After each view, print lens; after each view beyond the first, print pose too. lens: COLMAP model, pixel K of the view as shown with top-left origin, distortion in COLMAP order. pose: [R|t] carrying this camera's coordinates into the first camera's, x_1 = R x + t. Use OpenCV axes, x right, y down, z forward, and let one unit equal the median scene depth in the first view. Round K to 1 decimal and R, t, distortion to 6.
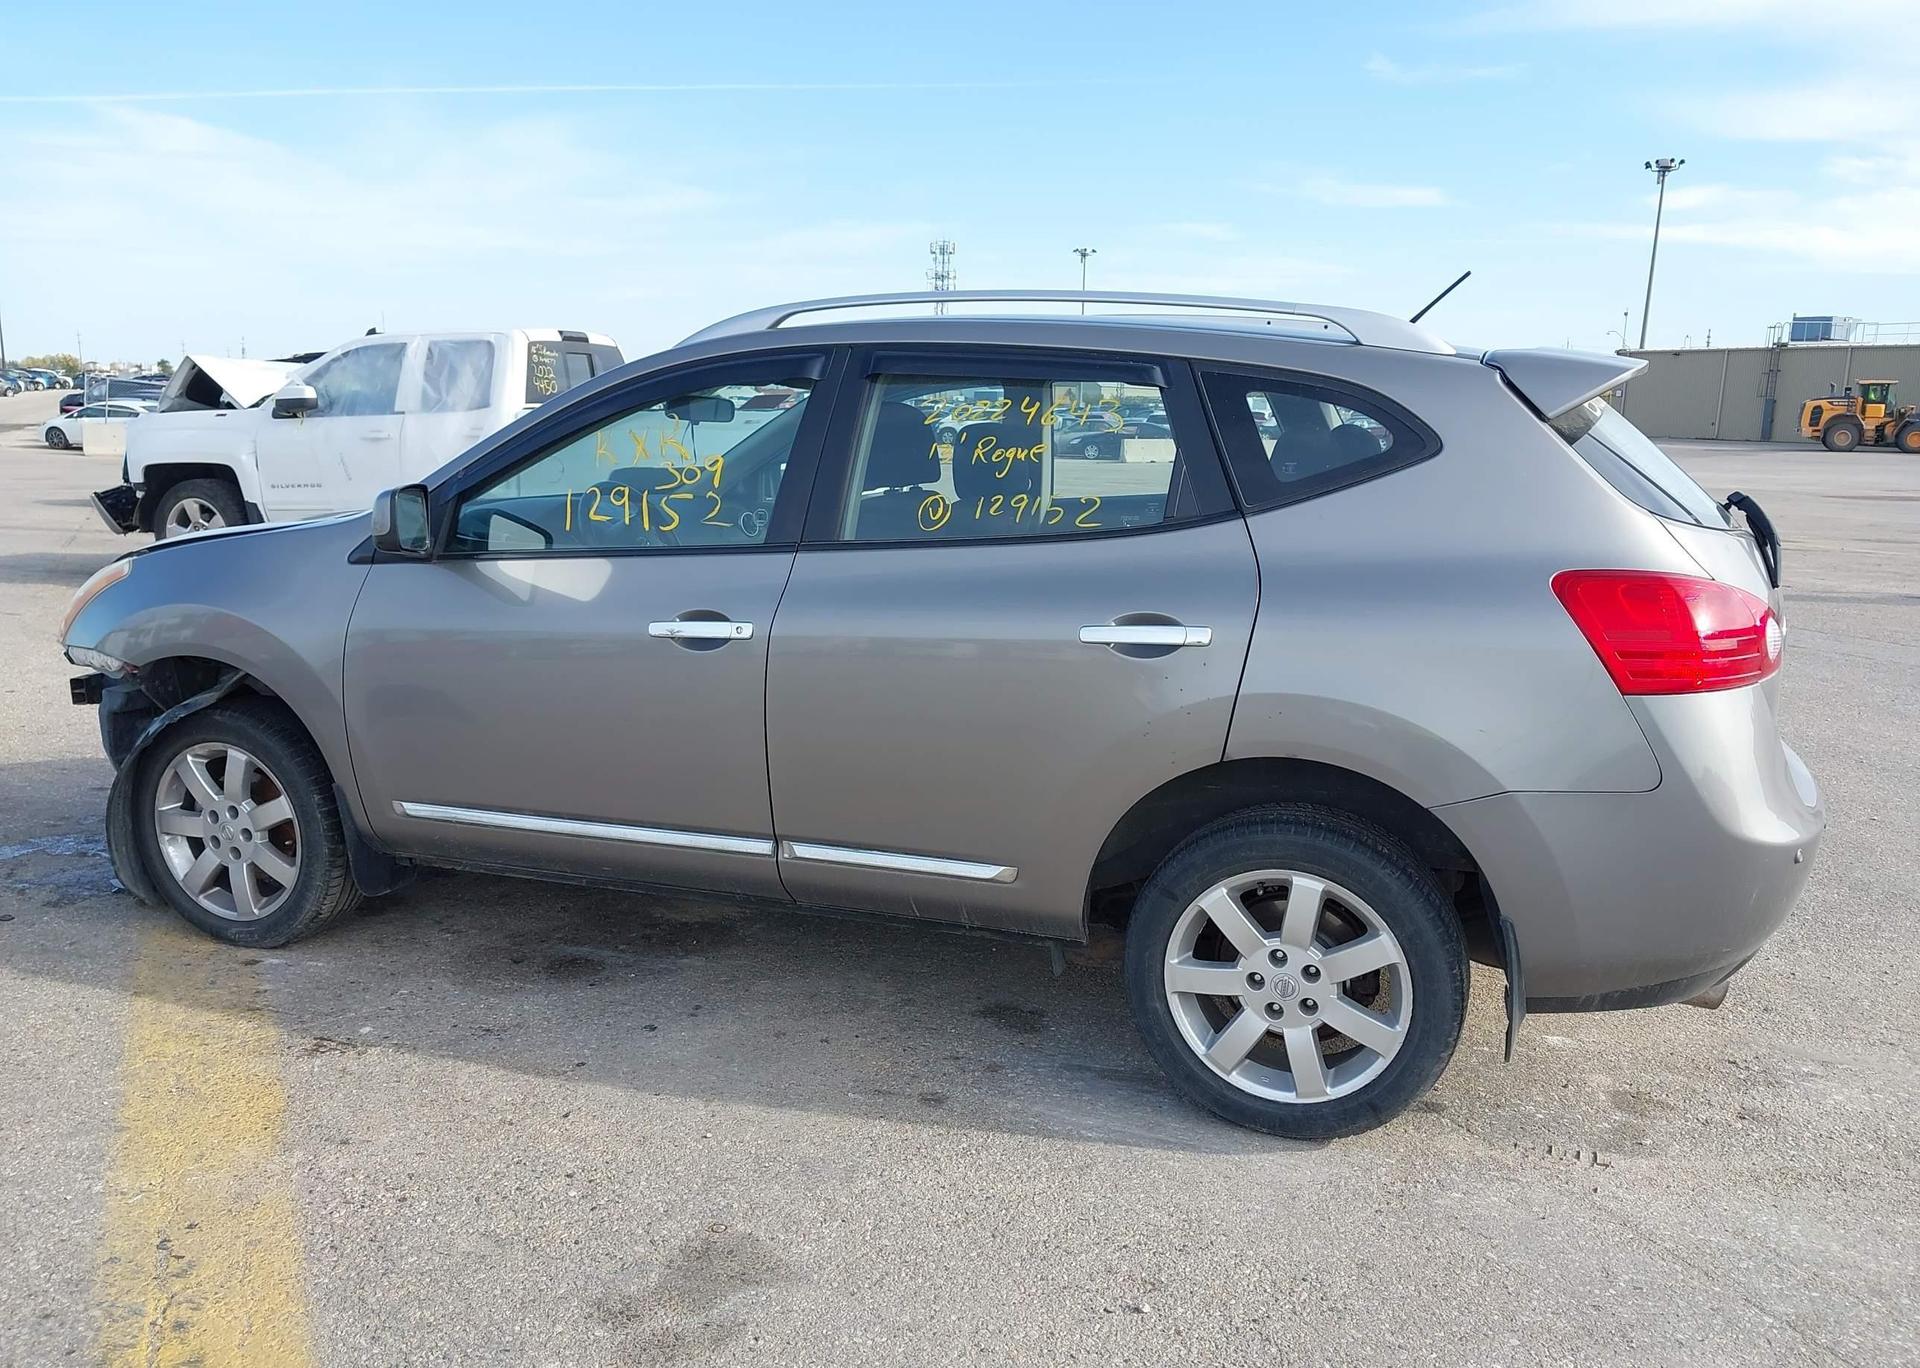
lens RADIAL K [[1536.9, 0, 950.4], [0, 1536.9, 721.8], [0, 0, 1]] dist [0.037851, -0.048225]
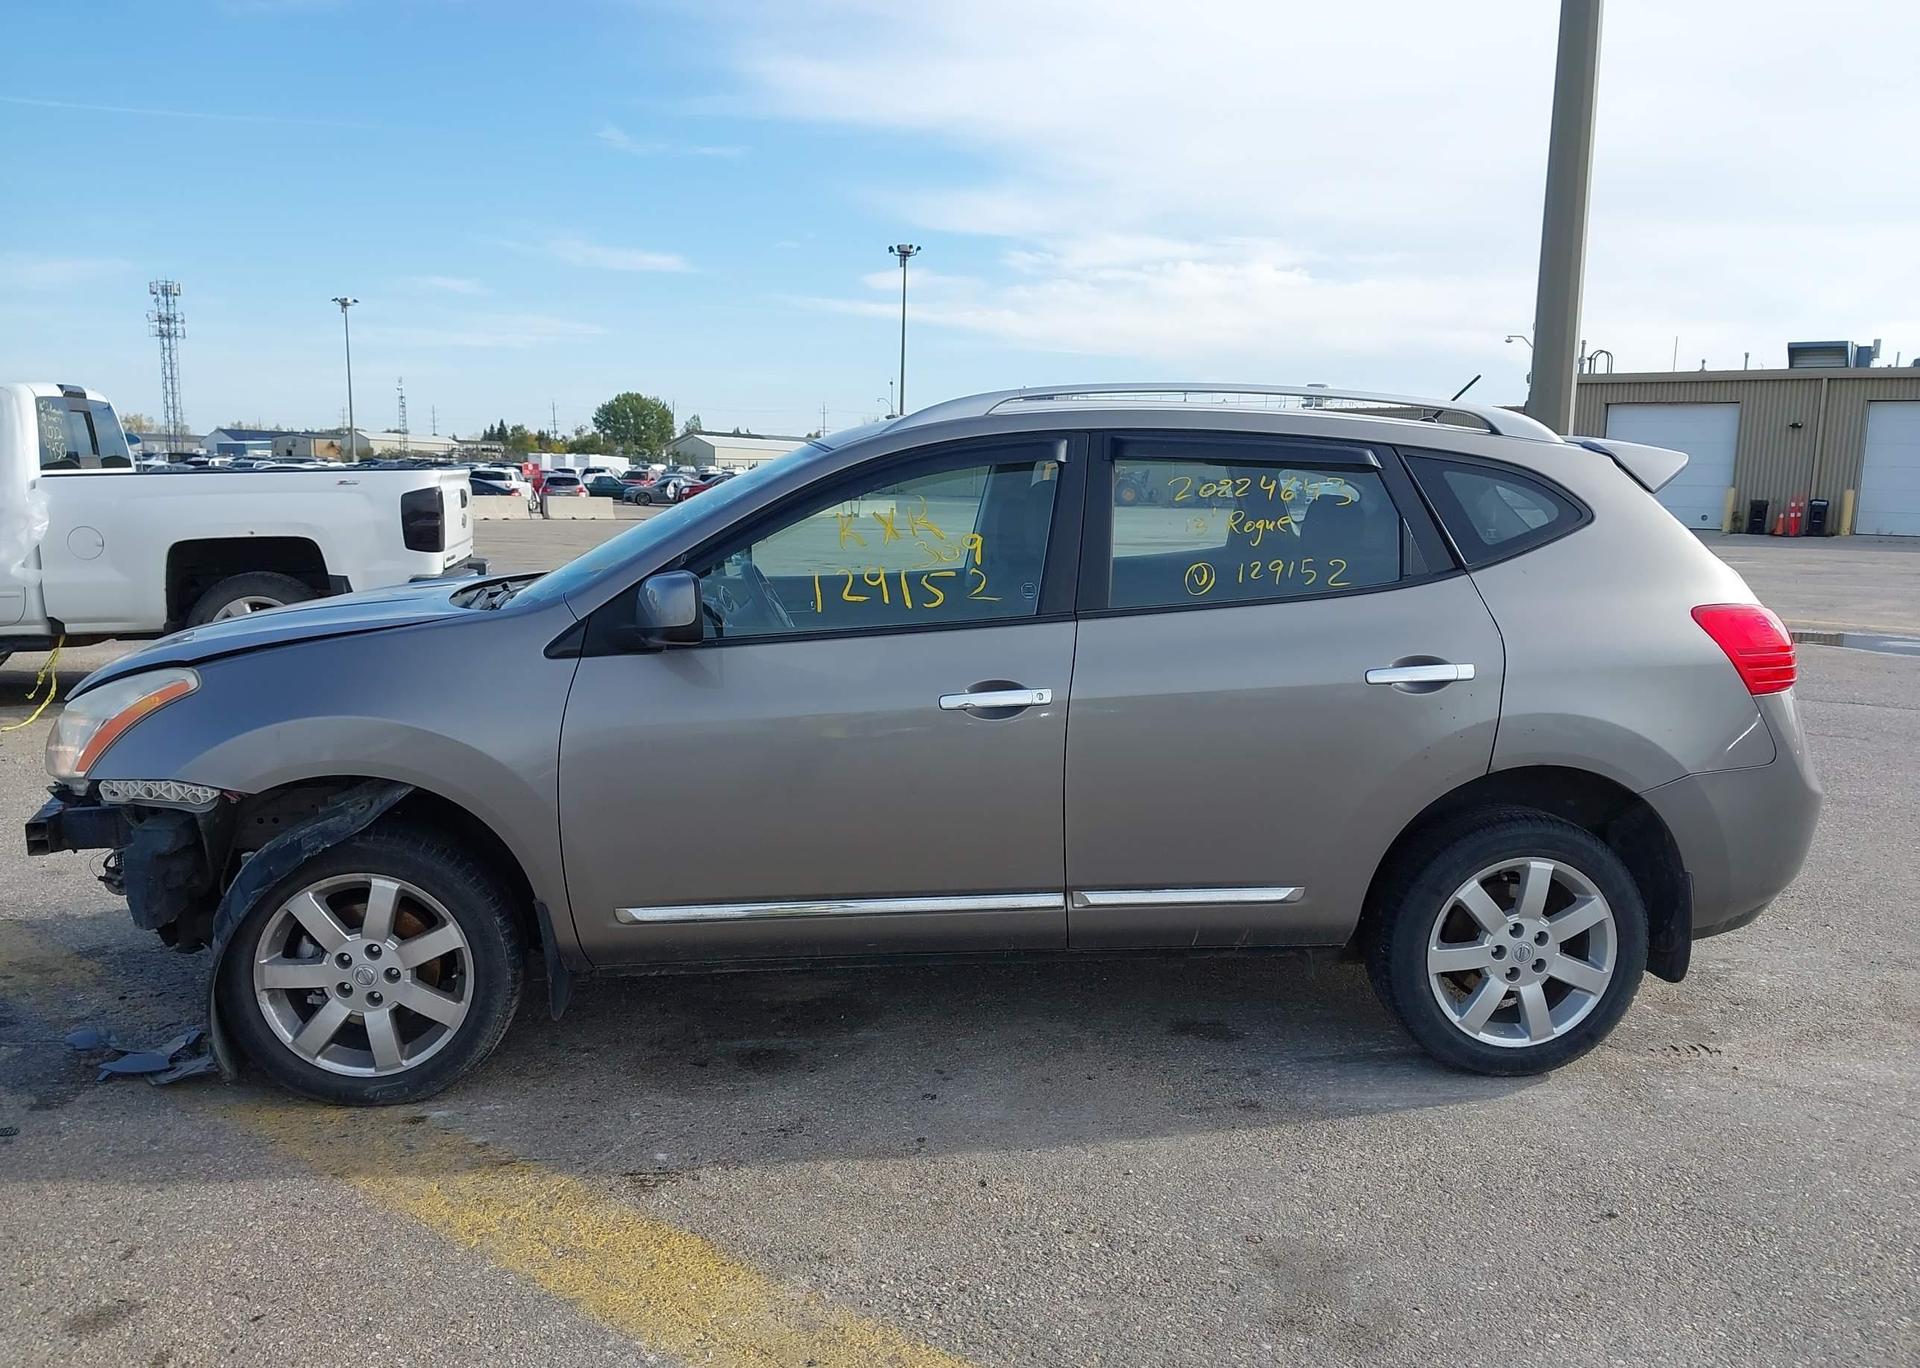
lens RADIAL K [[1536.9, 0, 957.2], [0, 1536.9, 724.2], [0, 0, 1]] dist [0.037851, -0.048225]
pose [[0.890483, -0.077812, 0.448314, -0.660513], [0.093071, 0.995586, -0.012067, -0.033374], [-0.445397, 0.052471, 0.893794, 0.084740]]
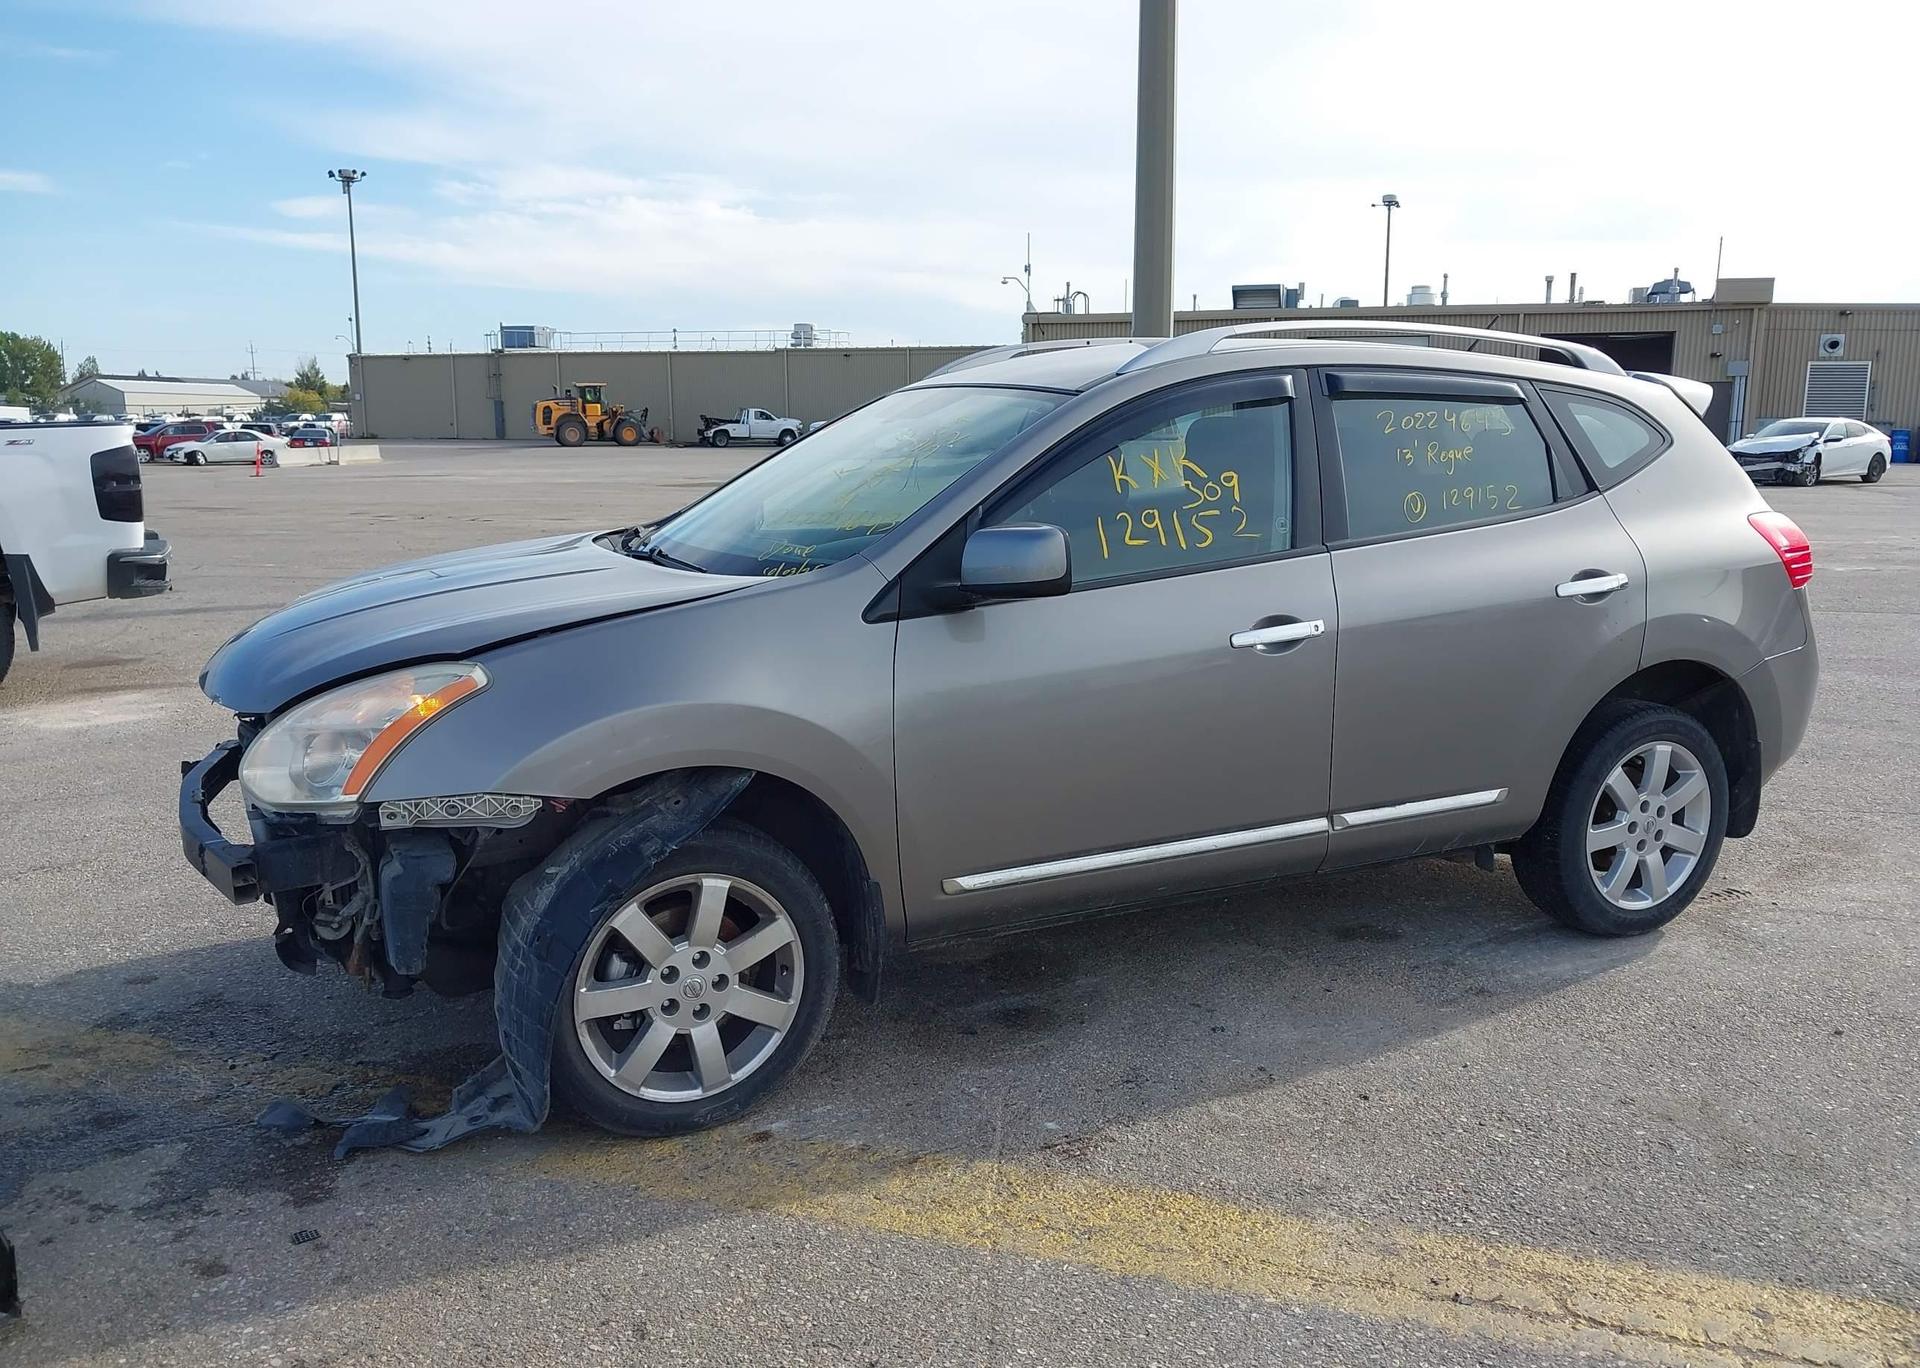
lens RADIAL K [[1536.9, 0, 957.5], [0, 1536.9, 703.0], [0, 0, 1]] dist [0.037851, -0.048225]
pose [[0.682153, -0.156186, 0.714334, -1.094113], [0.165799, 0.984515, 0.056930, -0.111341], [-0.712165, 0.079601, 0.697485, 0.421895]]
